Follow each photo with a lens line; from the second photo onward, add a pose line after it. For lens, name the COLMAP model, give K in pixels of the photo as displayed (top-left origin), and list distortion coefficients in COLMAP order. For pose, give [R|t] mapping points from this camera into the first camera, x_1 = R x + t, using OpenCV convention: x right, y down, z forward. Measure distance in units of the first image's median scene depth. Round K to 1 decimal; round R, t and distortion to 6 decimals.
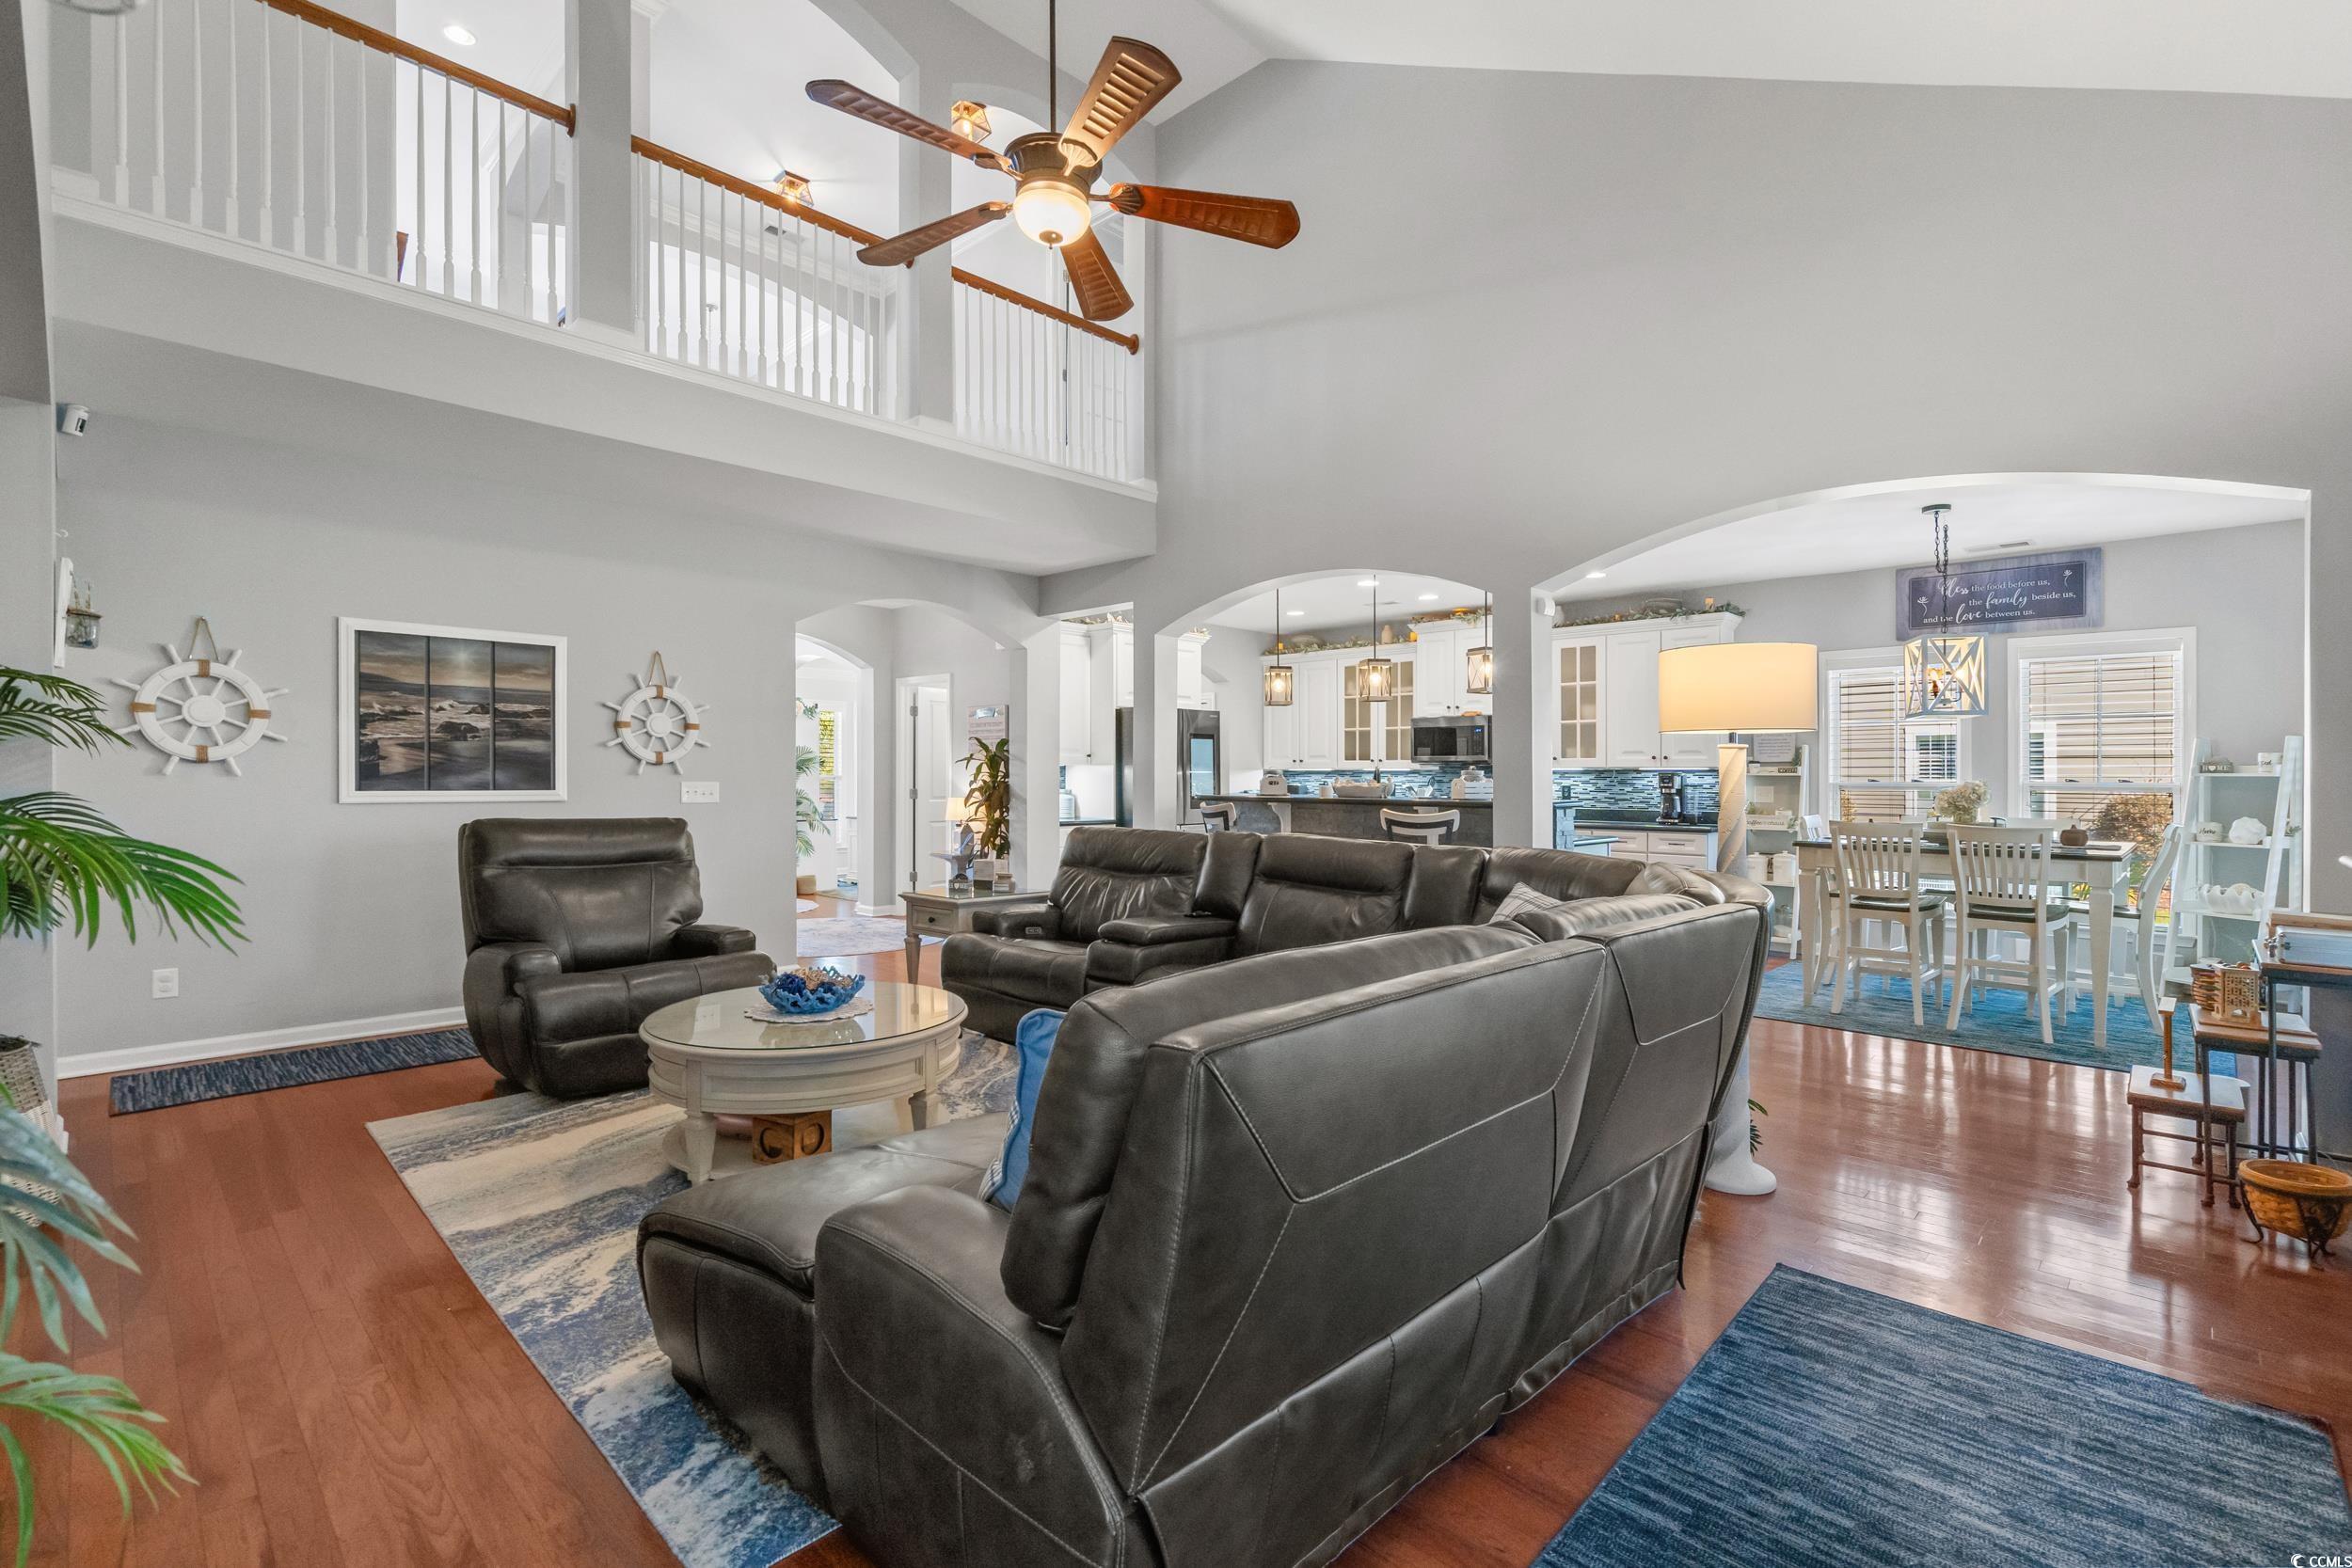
lens RADIAL K [[1068.1, 0, 1185.7], [0, 1068.1, 782.6], [0, 0, 1]] dist [-0.007812, 0.003626]
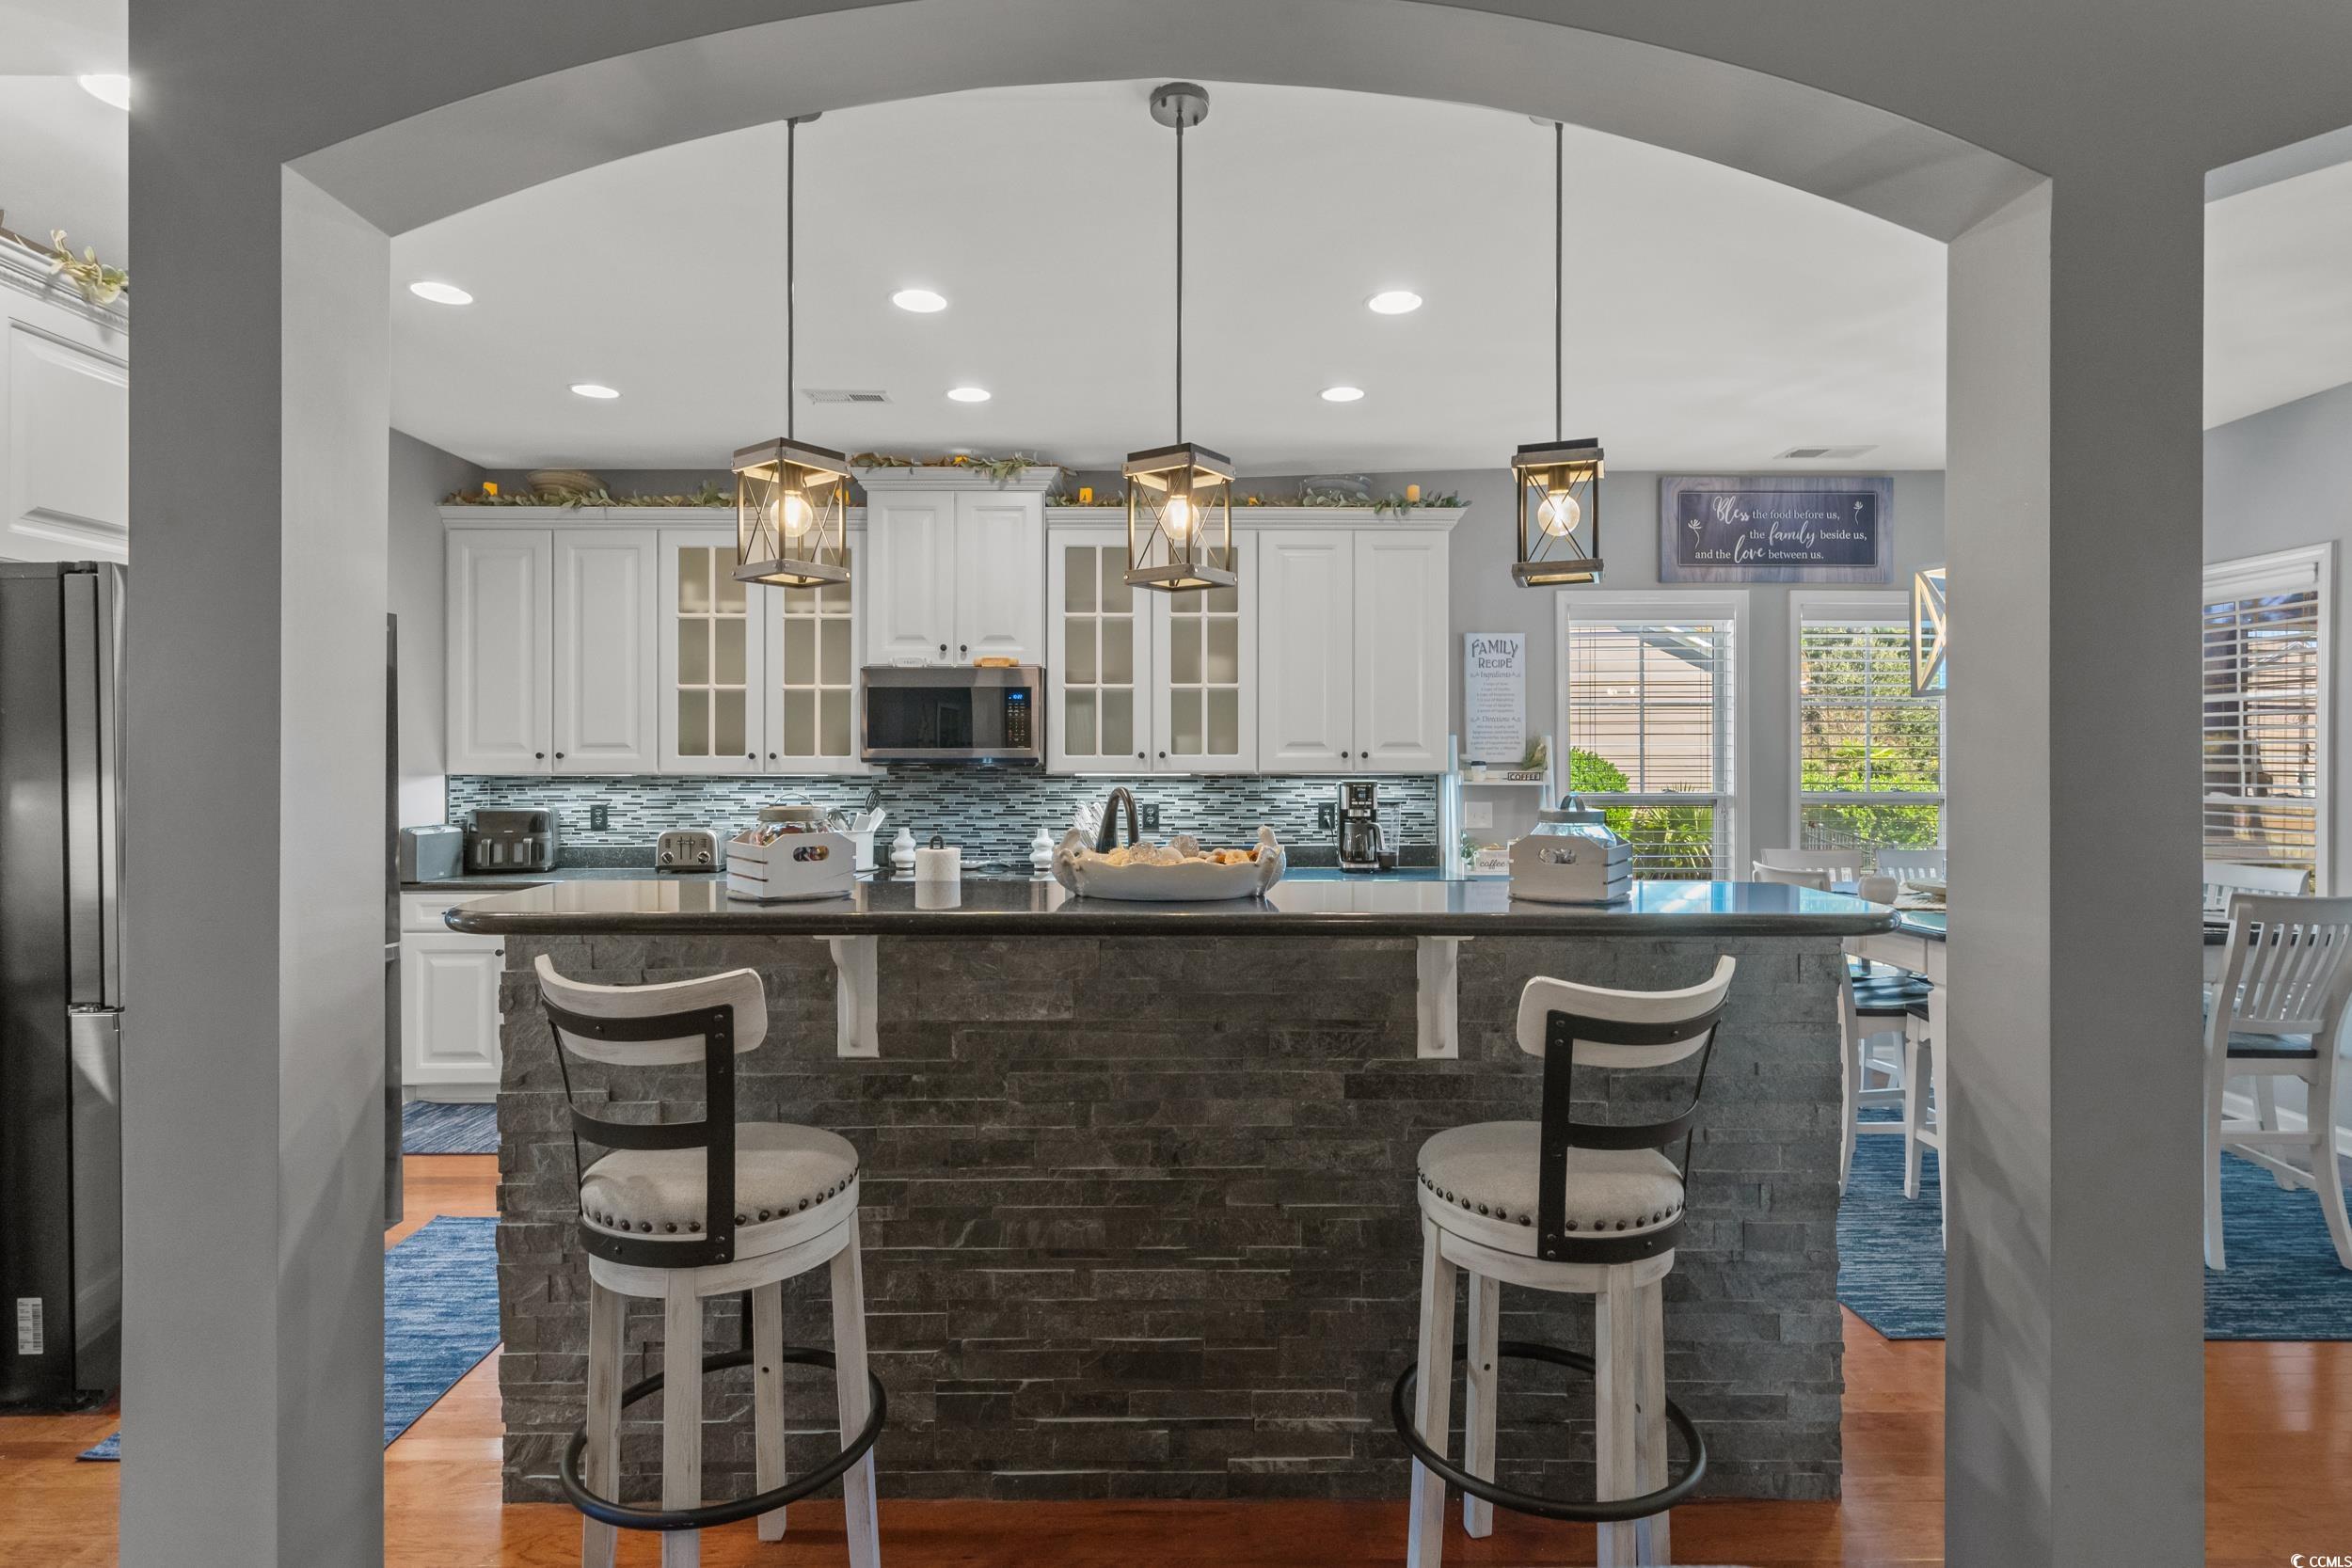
lens RADIAL K [[1122.5, 0, 1180.2], [0, 1122.5, 790.2], [0, 0, 1]] dist [0.001513, 0.000475]
pose [[0.720506, -0.019225, 0.693182, -0.044056], [0.008281, 0.999783, 0.019121, -0.019409], [-0.693399, -0.008037, 0.720509, 0.738047]]
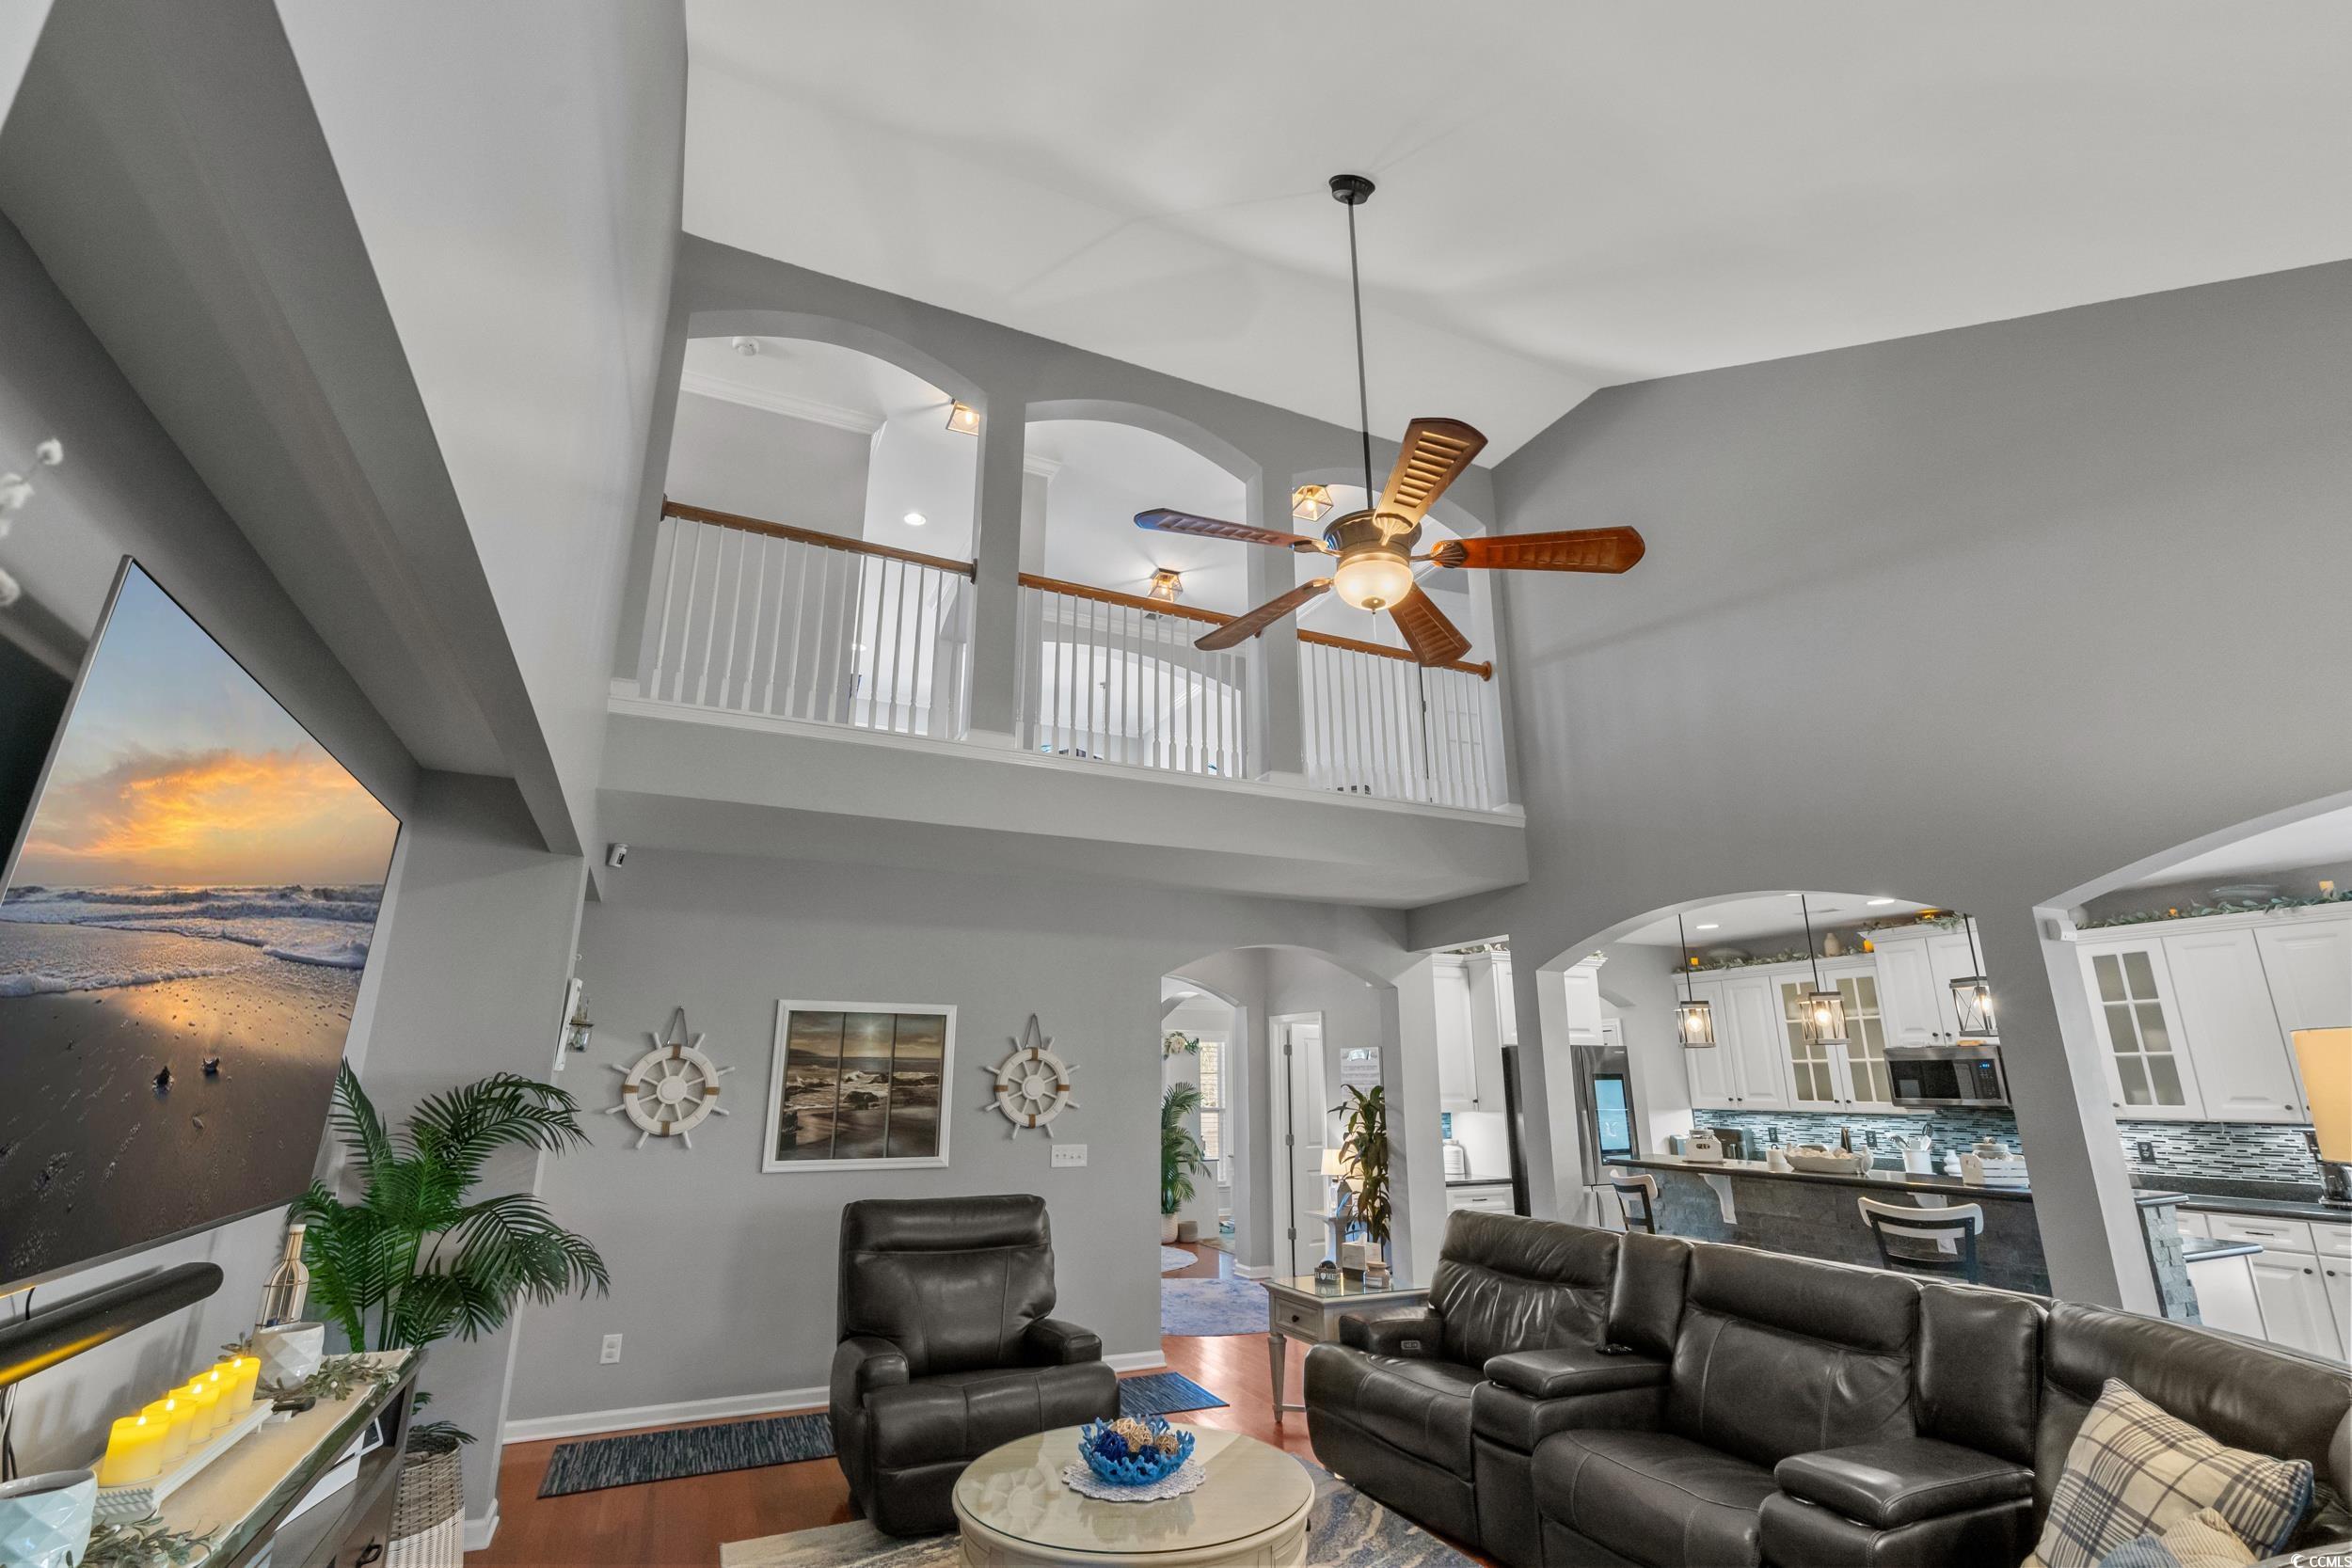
lens RADIAL K [[1068.1, 0, 1181.4], [0, 1068.1, 792.0], [0, 0, 1]] dist [-0.007812, 0.003626]
pose [[0.933288, -0.099680, -0.345018, 0.017735], [0.003064, 0.962883, -0.269902, -0.043092], [0.359116, 0.250839, 0.898952, 0.050739]]
